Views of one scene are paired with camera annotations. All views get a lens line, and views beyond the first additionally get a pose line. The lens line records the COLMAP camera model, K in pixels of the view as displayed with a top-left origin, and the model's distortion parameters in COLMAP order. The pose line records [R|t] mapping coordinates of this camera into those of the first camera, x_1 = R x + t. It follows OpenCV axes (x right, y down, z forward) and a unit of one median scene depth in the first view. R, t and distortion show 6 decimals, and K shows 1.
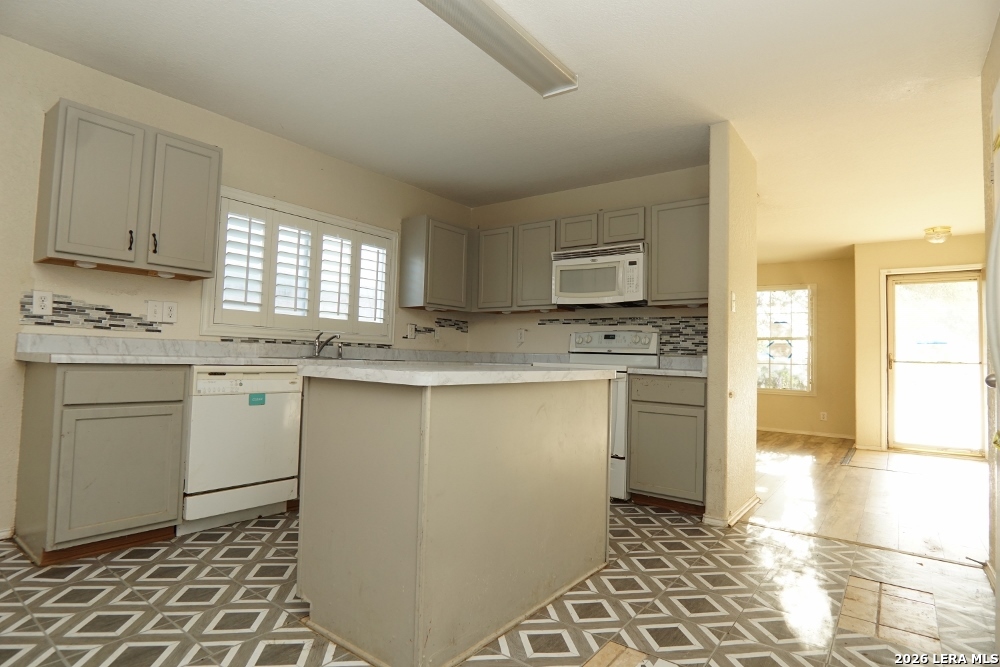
lens RADIAL K [[531.9, 0, 504.0], [0, 531.9, 333.6], [0, 0, 1]] dist [-0.036672, 0.010209]
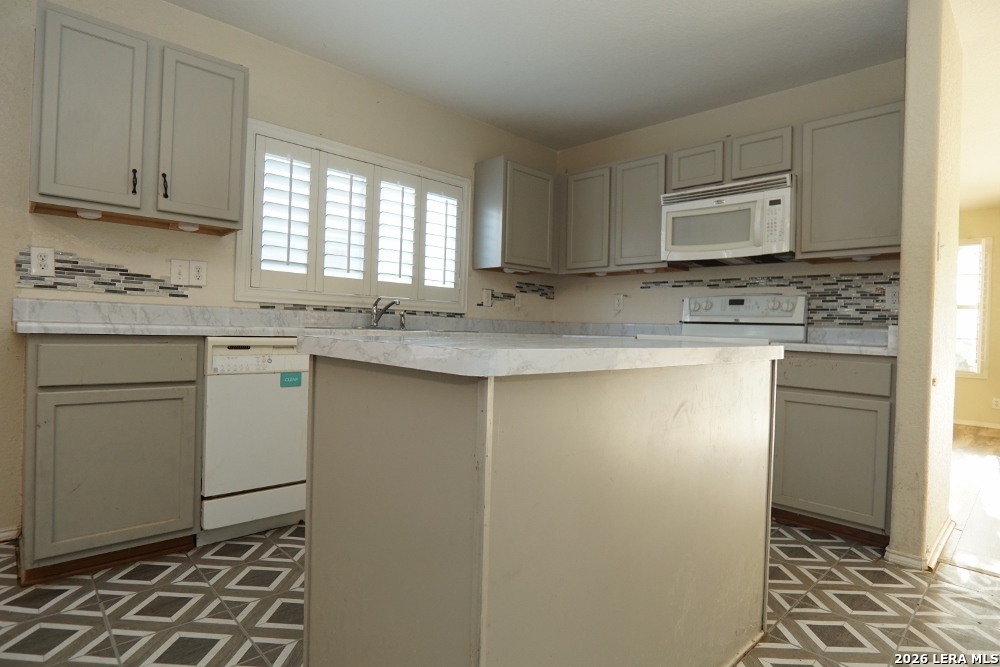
lens RADIAL K [[531.9, 0, 503.5], [0, 531.9, 334.1], [0, 0, 1]] dist [-0.036672, 0.010209]
pose [[0.987619, 0.002934, -0.156846, -0.019318], [0.005304, 0.998629, 0.052082, 0.012083], [0.156784, -0.052269, 0.986249, 0.199395]]
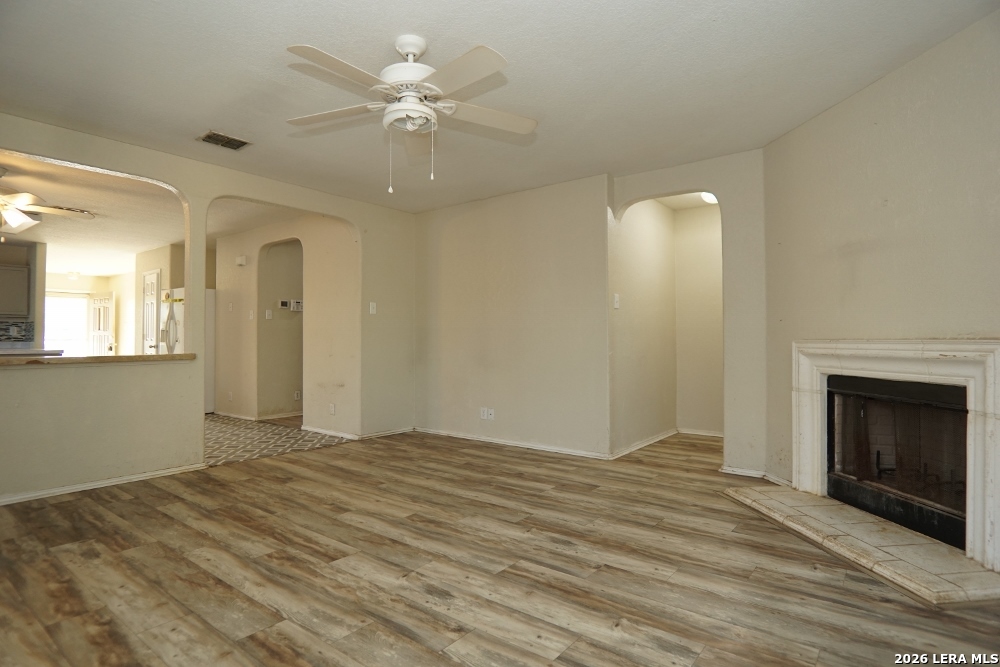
lens RADIAL K [[531.9, 0, 502.8], [0, 531.9, 331.2], [0, 0, 1]] dist [-0.036672, 0.010209]
pose [[0.008204, -0.011758, 0.999897, -1.618234], [-0.045321, 0.998899, 0.012118, -0.108479], [-0.998939, -0.045416, 0.007662, -0.930070]]
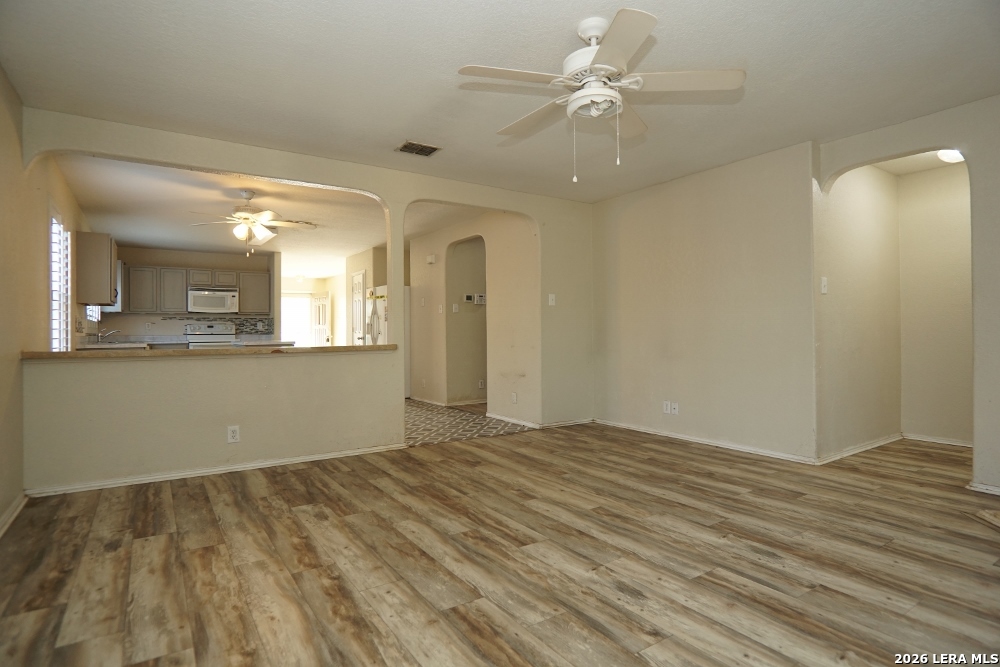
lens RADIAL K [[531.9, 0, 501.9], [0, 531.9, 331.4], [0, 0, 1]] dist [-0.036672, 0.010209]
pose [[0.325034, -0.029803, 0.945233, -1.609628], [-0.027748, 0.998772, 0.041032, -0.107025], [-0.945295, -0.039565, 0.323808, -0.910498]]
